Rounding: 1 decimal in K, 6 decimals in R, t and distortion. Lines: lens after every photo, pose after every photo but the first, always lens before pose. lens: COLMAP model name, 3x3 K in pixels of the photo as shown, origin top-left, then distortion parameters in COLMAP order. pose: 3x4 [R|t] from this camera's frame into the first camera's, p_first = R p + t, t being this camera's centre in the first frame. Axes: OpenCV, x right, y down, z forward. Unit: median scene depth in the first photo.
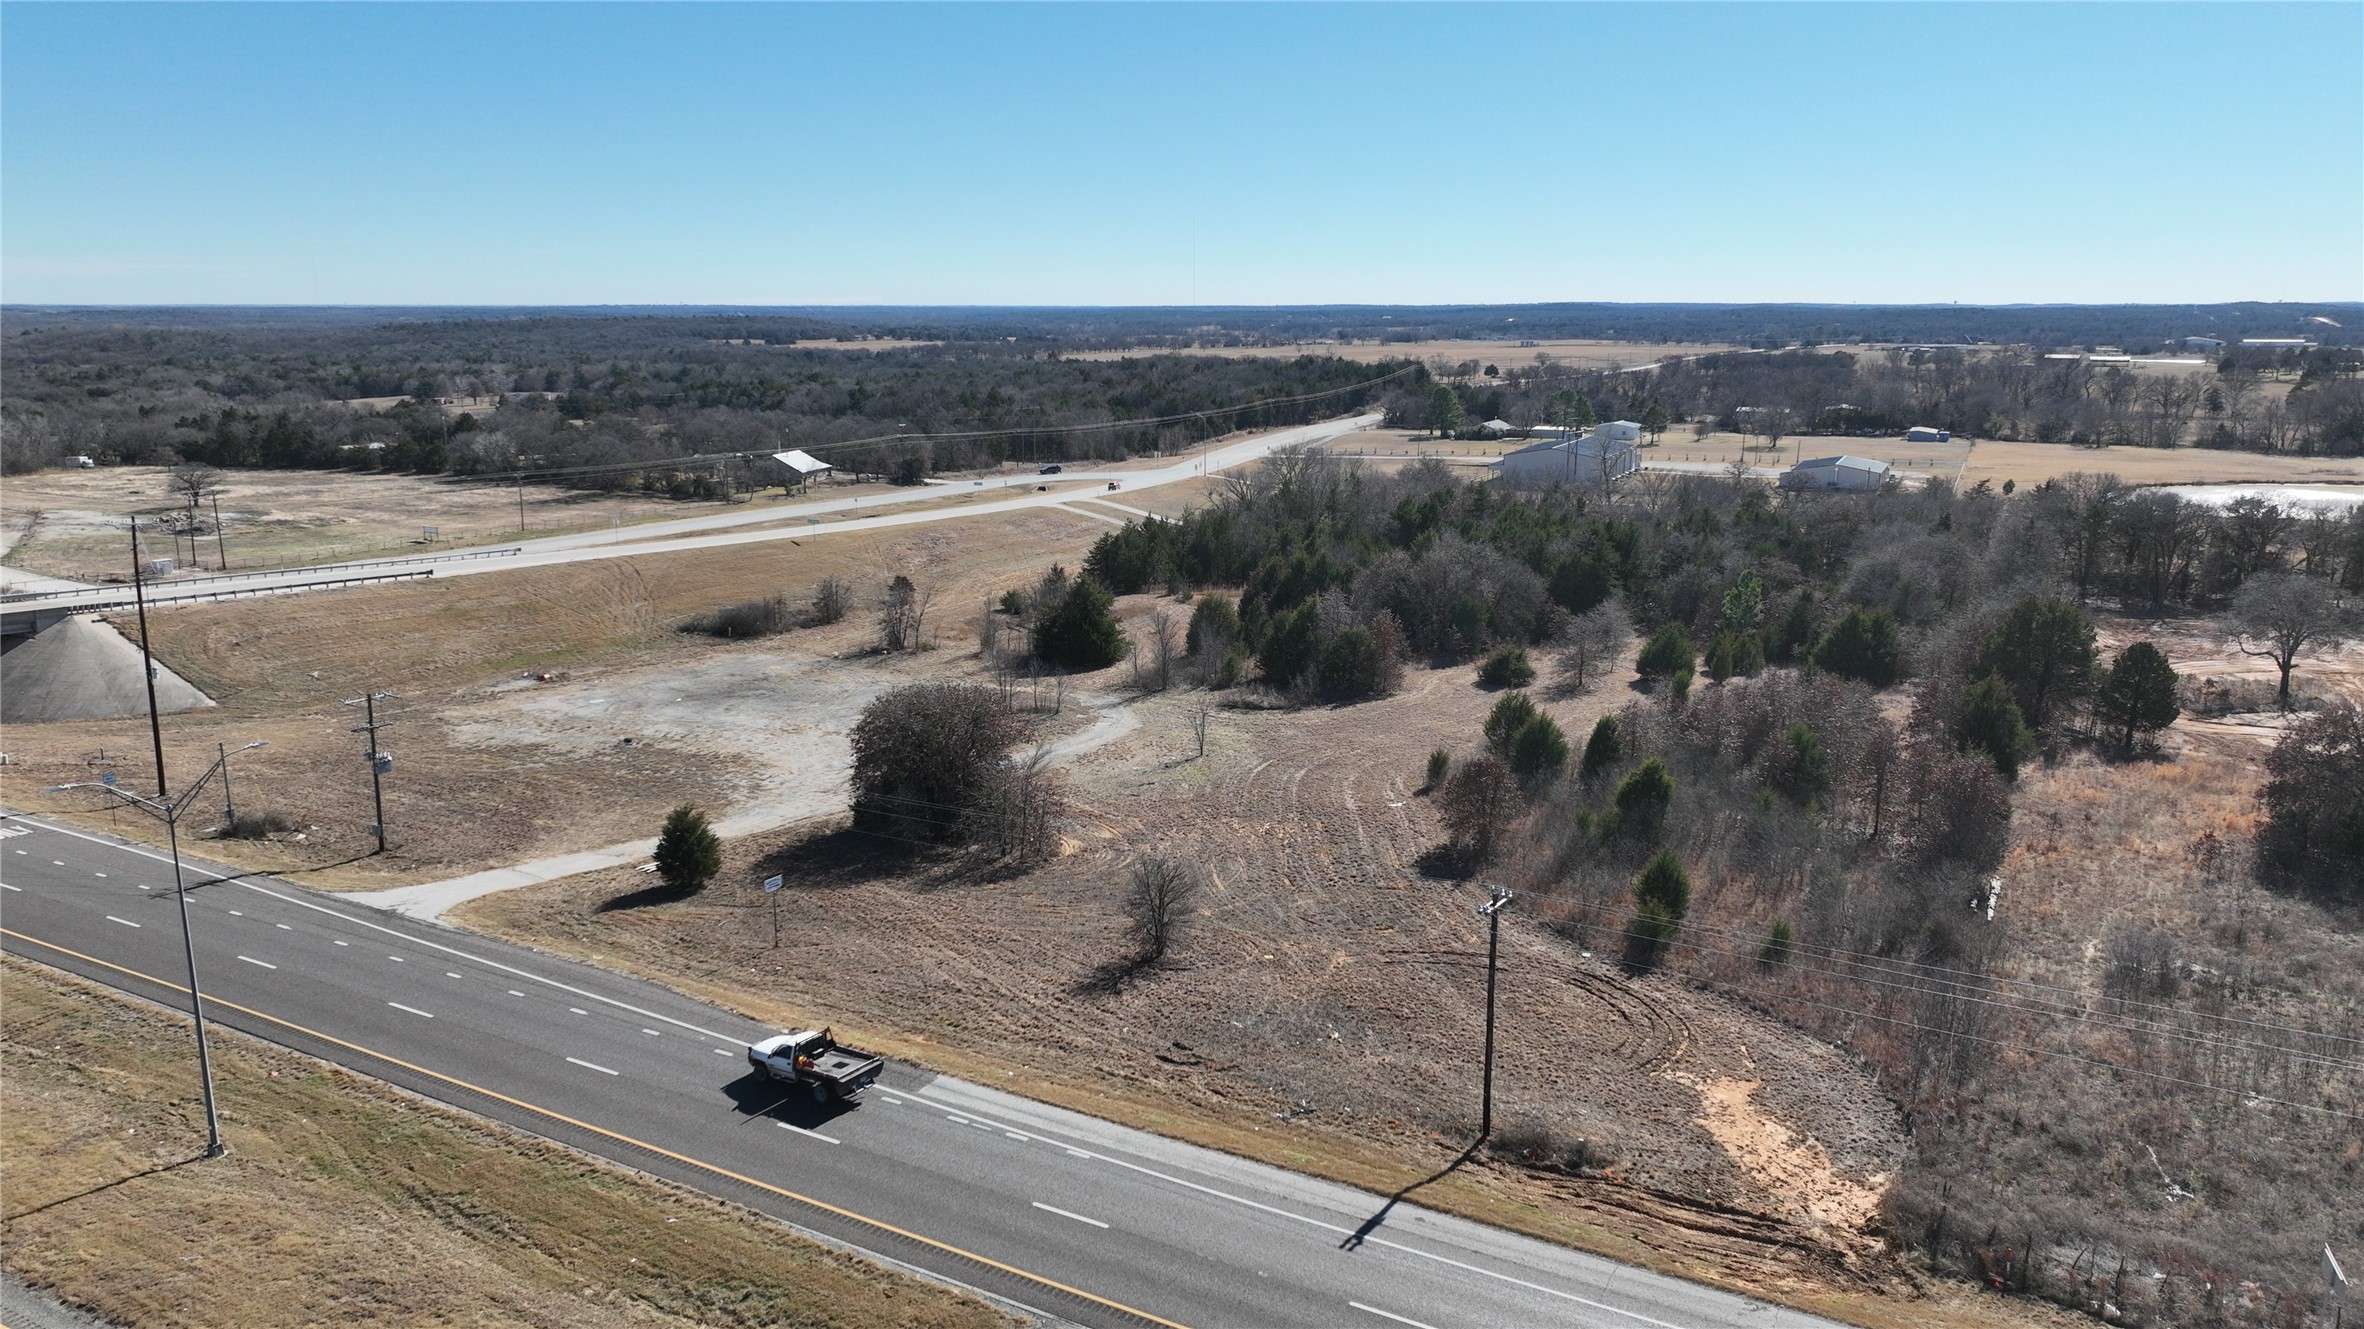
lens RADIAL K [[1657.5, 0, 1186.7], [0, 1657.5, 671.9], [0, 0, 1]] dist [0.005573, 0.006470]
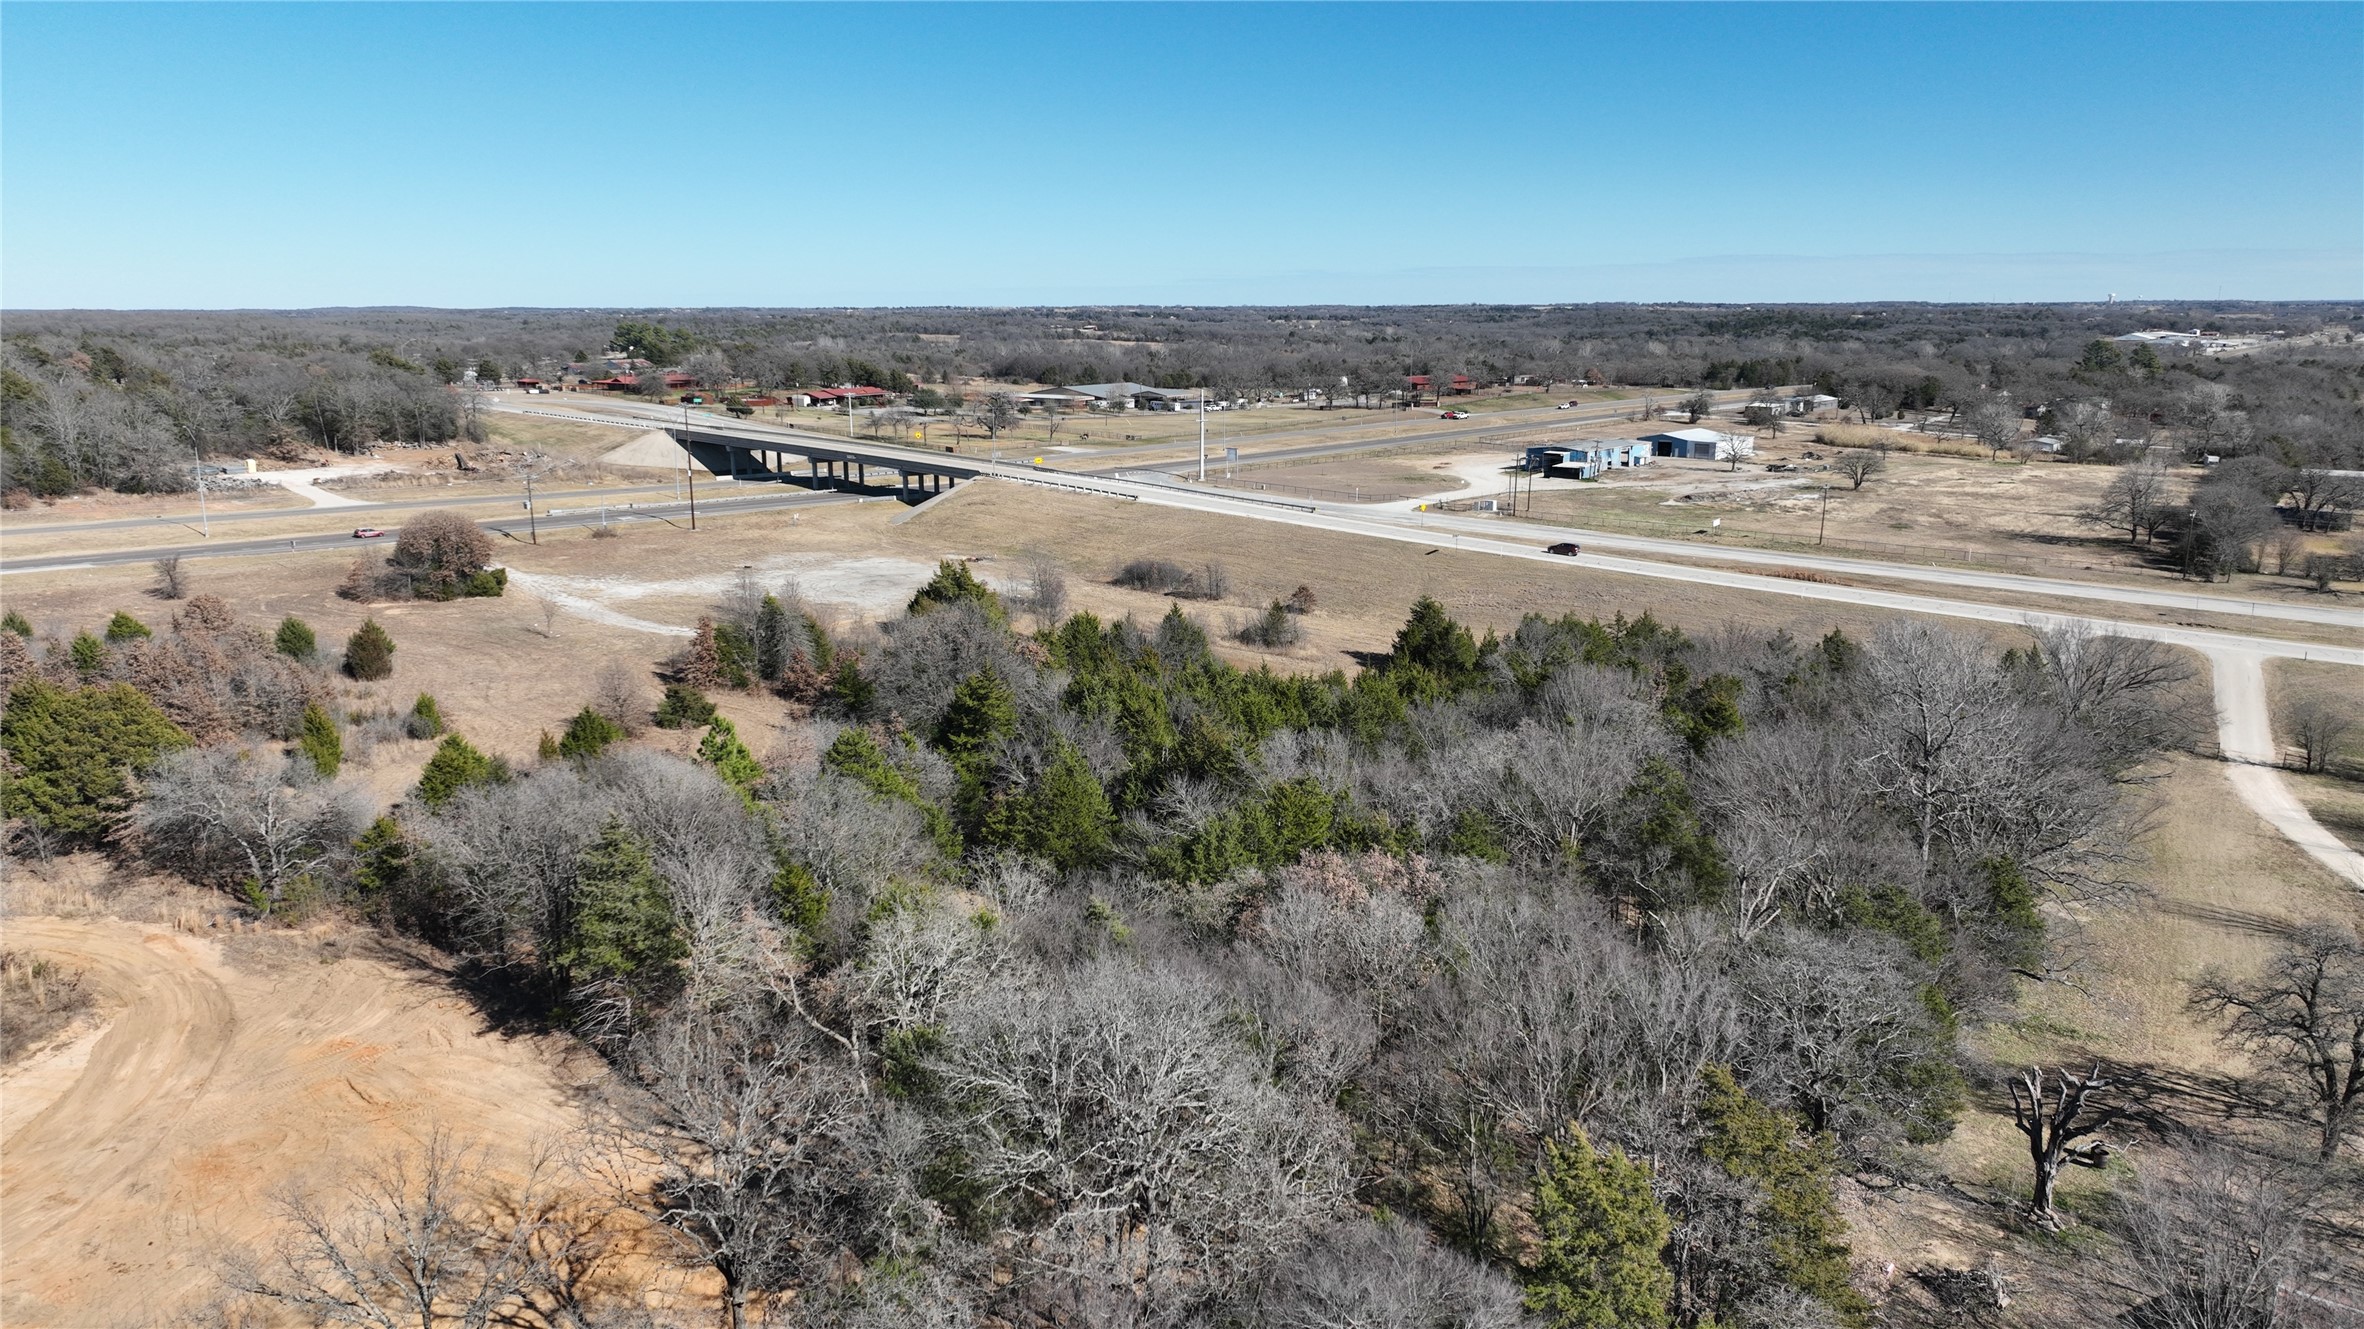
lens RADIAL K [[1657.5, 0, 1186.0], [0, 1657.5, 663.6], [0, 0, 1]] dist [0.005573, 0.006470]
pose [[-0.160675, 0.211674, -0.964042, 0.924987], [-0.211501, 0.946660, 0.243108, -0.276604], [0.964080, 0.242957, -0.107335, 1.221603]]
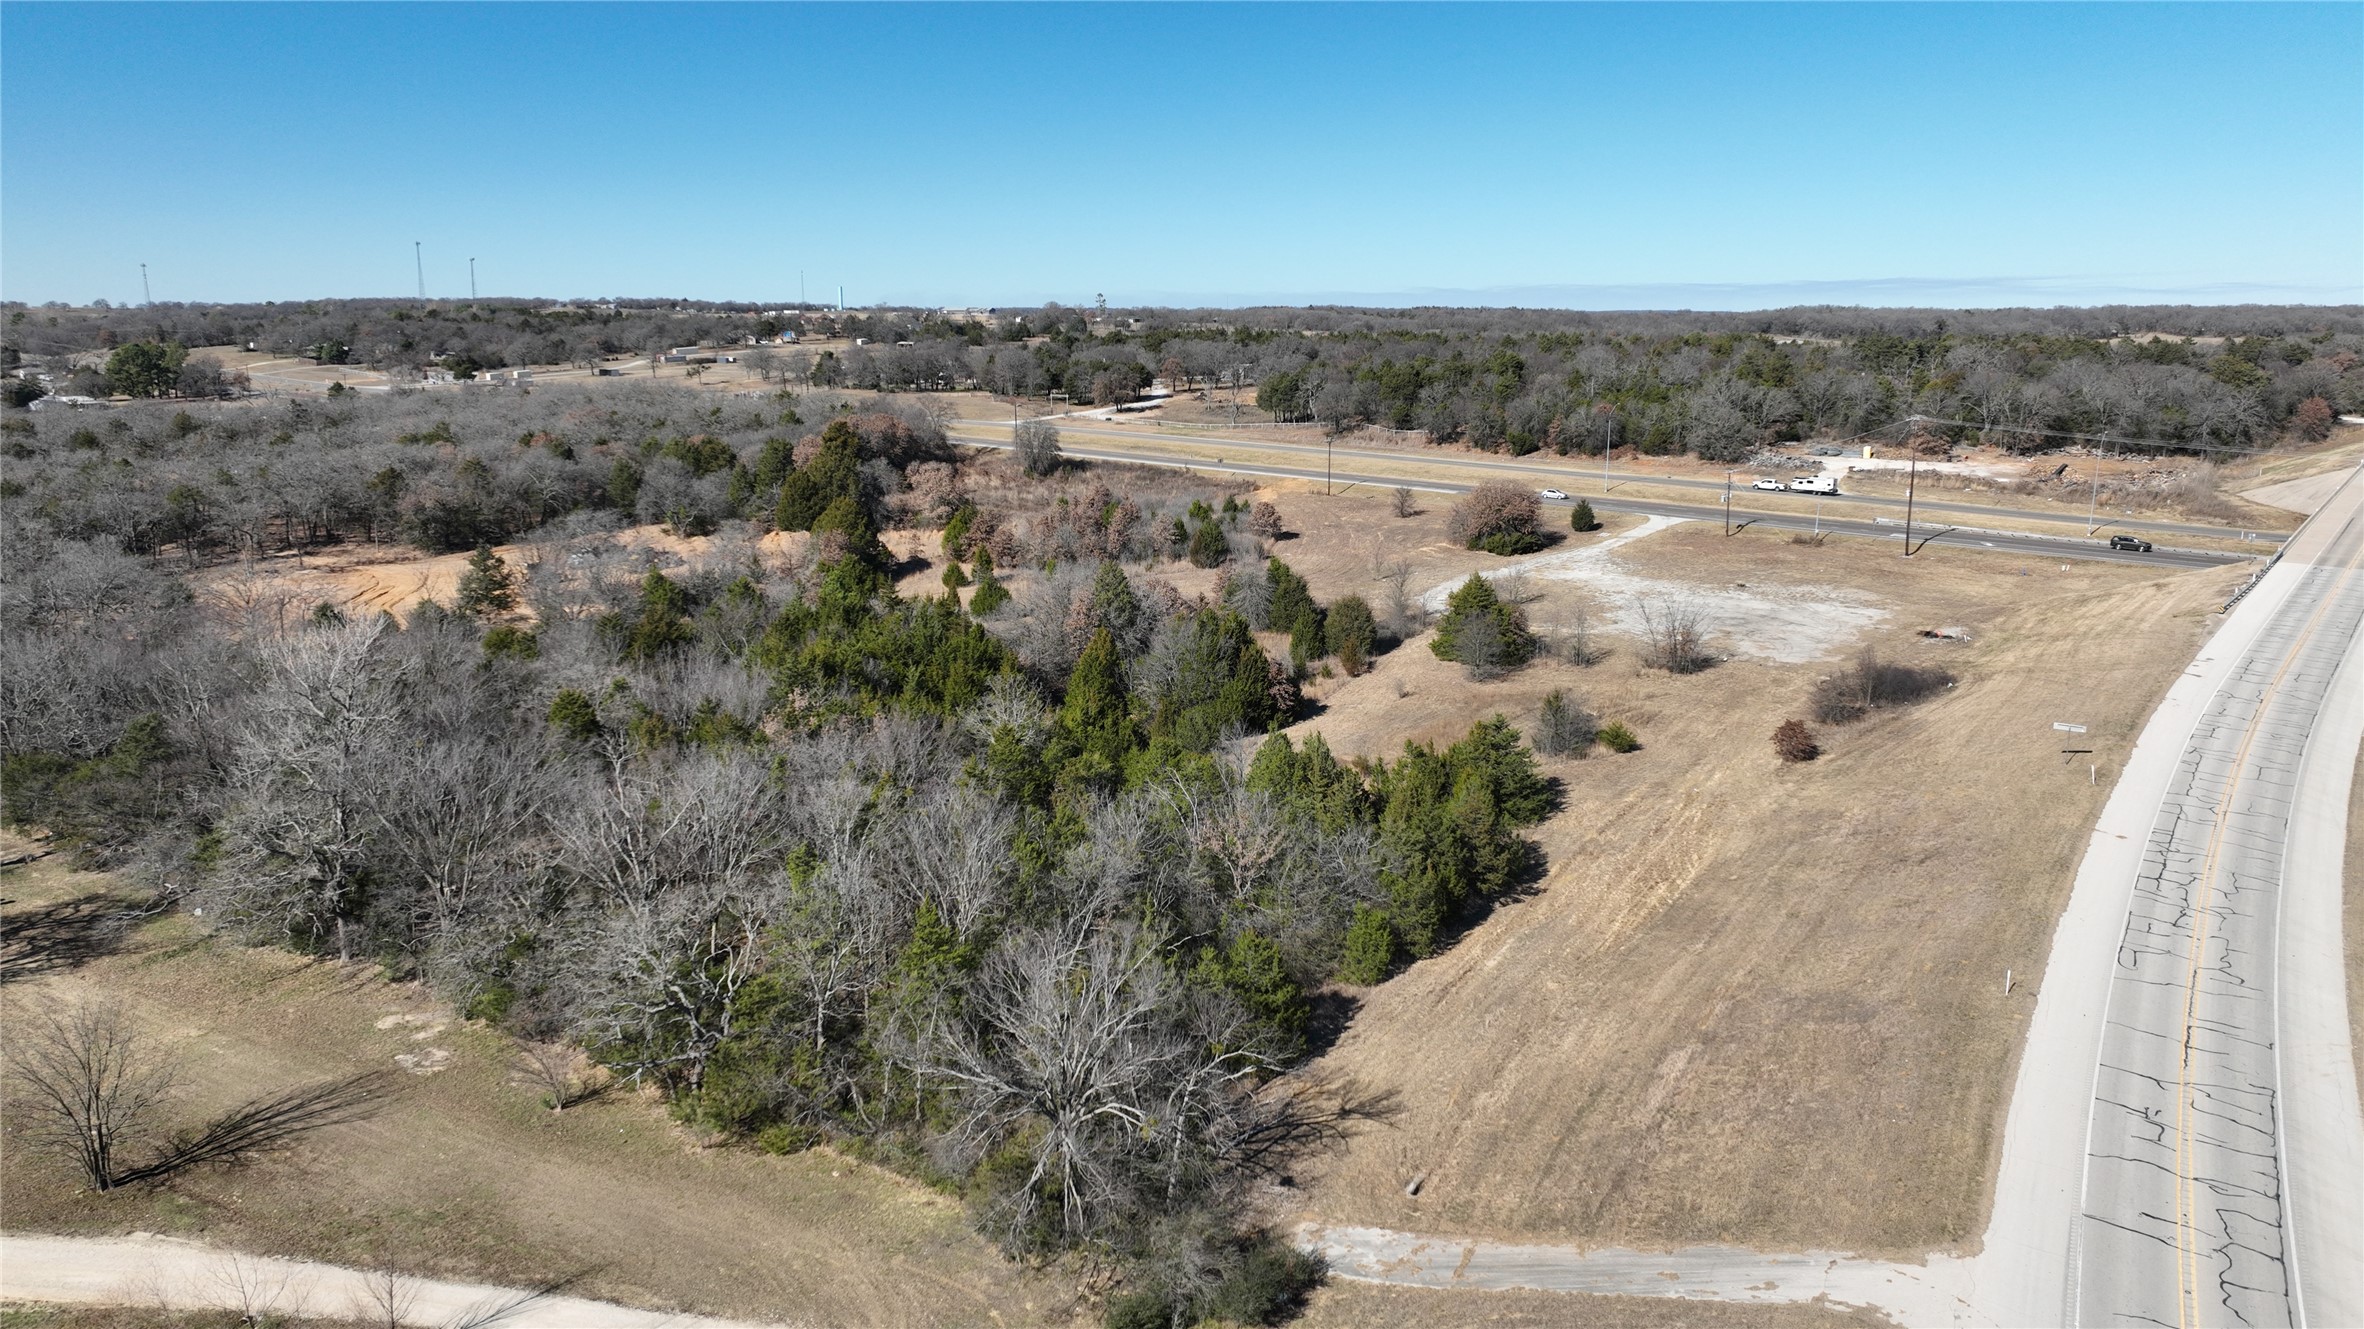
lens RADIAL K [[1657.5, 0, 1187.1], [0, 1657.5, 668.5], [0, 0, 1]] dist [0.005573, 0.006470]
pose [[-0.990312, -0.025888, 0.136429, -0.023573], [0.033780, 0.908047, 0.417504, -0.423861], [-0.134692, 0.418068, -0.898375, 1.892190]]
